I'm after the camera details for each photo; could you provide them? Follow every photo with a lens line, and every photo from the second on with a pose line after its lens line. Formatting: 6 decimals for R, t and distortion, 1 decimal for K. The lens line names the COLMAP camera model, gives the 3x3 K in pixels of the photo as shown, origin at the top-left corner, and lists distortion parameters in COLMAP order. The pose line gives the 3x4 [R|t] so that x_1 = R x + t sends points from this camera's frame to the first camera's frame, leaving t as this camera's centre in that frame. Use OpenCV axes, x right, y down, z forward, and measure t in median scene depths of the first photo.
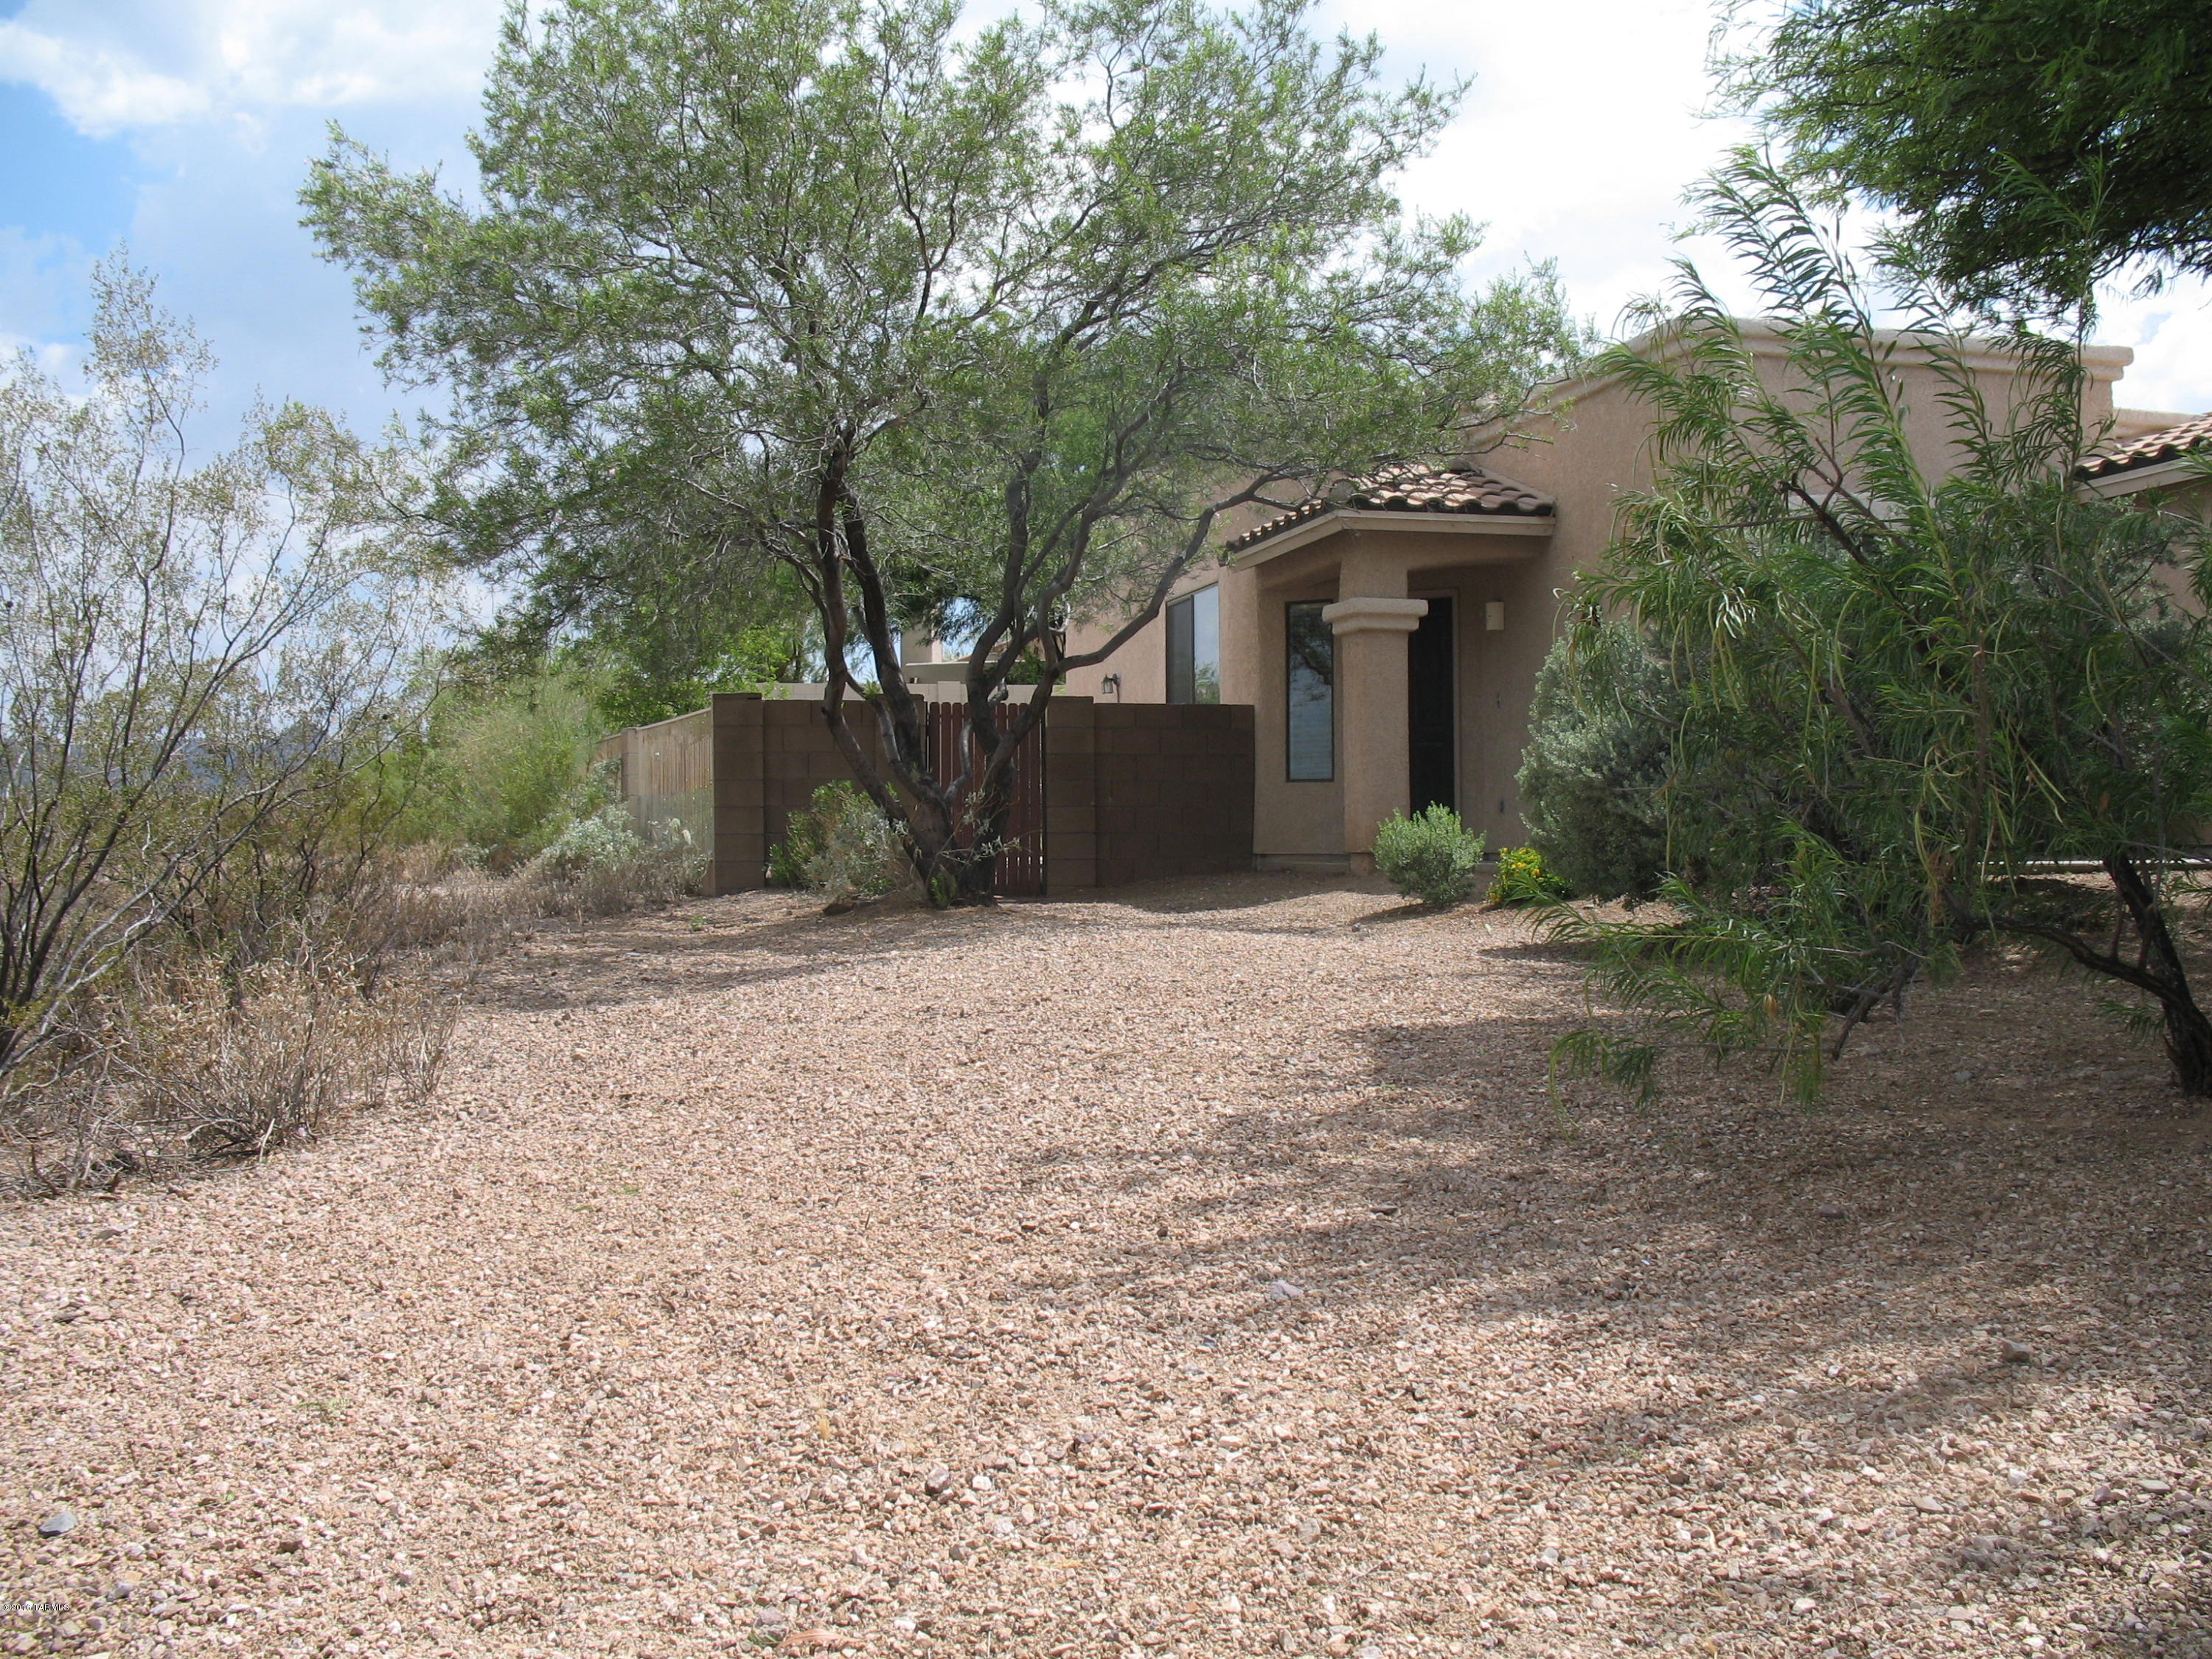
lens RADIAL K [[2288.9, 0, 1107.3], [0, 2288.9, 791.9], [0, 0, 1]] dist [-0.186990, 0.215980]
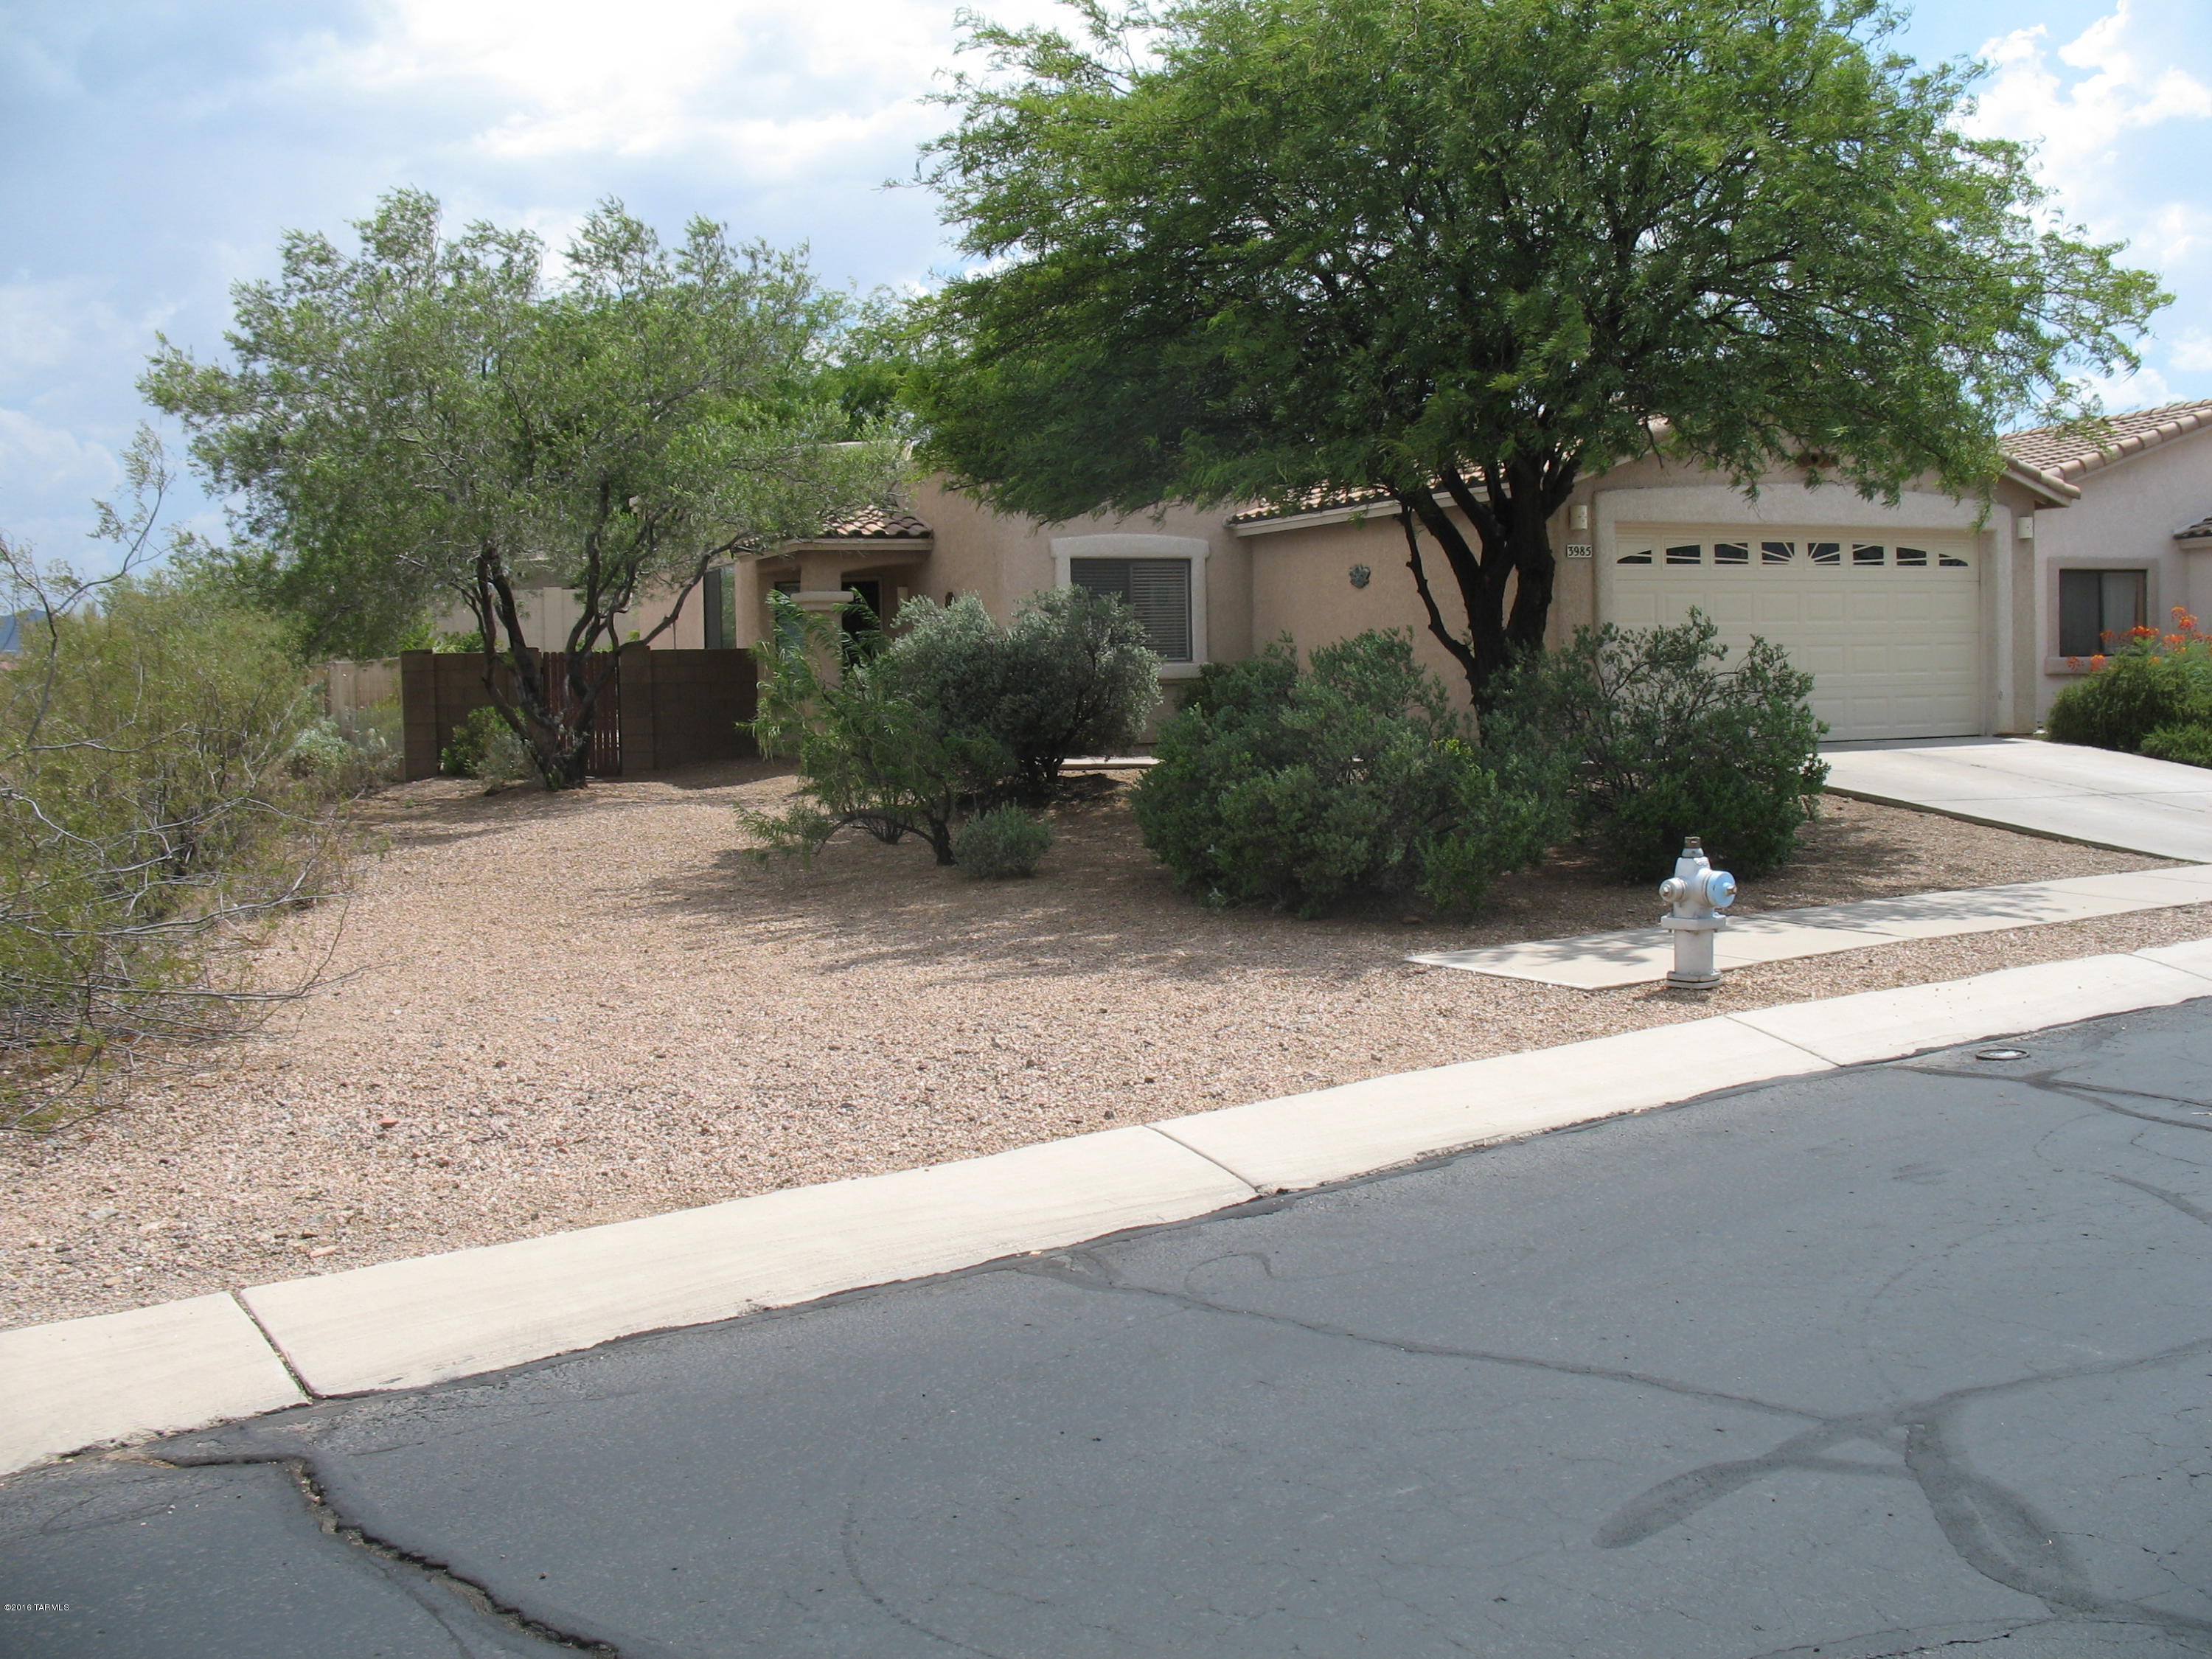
lens RADIAL K [[2288.9, 0, 1107.3], [0, 2288.9, 791.9], [0, 0, 1]] dist [-0.186990, 0.215980]
pose [[0.985371, -0.024899, 0.168597, 0.039626], [0.012792, 0.997285, 0.072521, -0.055476], [-0.169944, -0.069304, 0.983014, -0.615558]]
